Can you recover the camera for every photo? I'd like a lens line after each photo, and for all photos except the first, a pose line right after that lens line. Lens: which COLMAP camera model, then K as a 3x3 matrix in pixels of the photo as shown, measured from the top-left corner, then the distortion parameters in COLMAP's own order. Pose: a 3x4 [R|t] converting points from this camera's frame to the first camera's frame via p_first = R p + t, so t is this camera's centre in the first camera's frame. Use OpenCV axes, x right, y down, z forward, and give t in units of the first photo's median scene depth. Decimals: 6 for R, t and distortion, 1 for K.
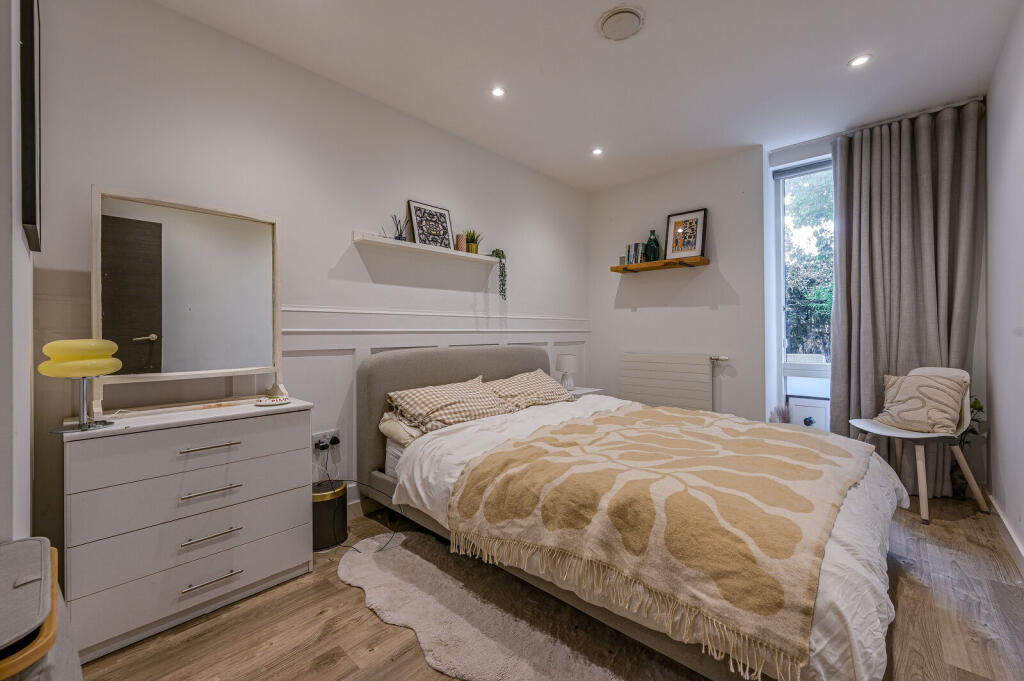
lens RADIAL K [[410.6, 0, 517.5], [0, 410.6, 333.5], [0, 0, 1]] dist [0.002600, 0.000047]
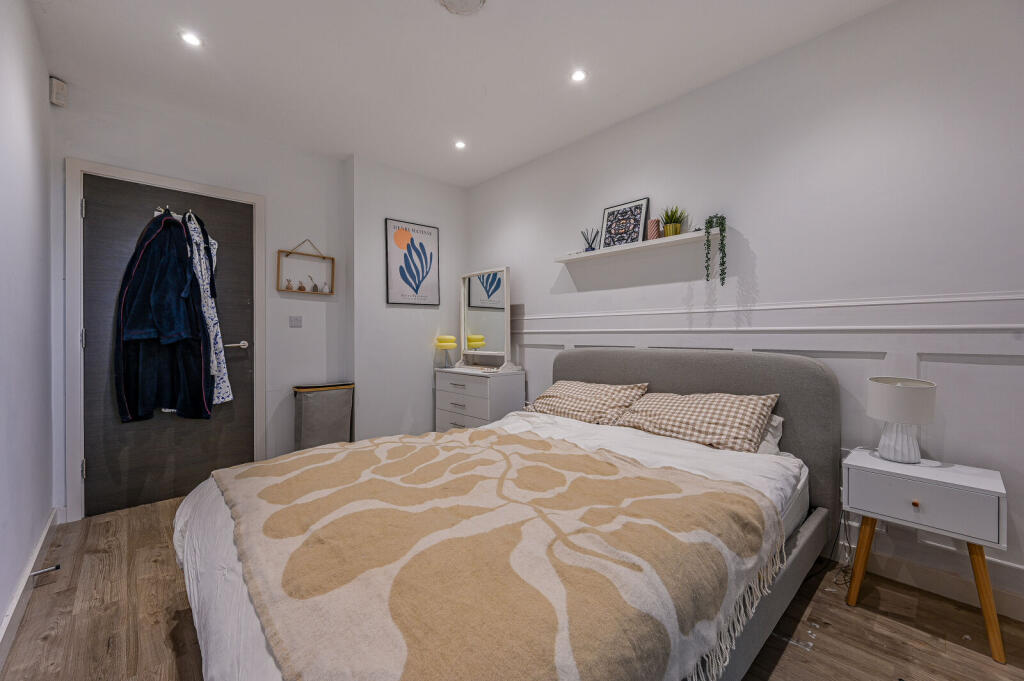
lens RADIAL K [[410.6, 0, 517.3], [0, 410.6, 338.6], [0, 0, 1]] dist [0.002600, 0.000047]
pose [[-0.067558, 0.018168, -0.997550, 0.788853], [0.003238, 0.999833, 0.017990, -0.006085], [0.997710, -0.002014, -0.067606, 0.803387]]
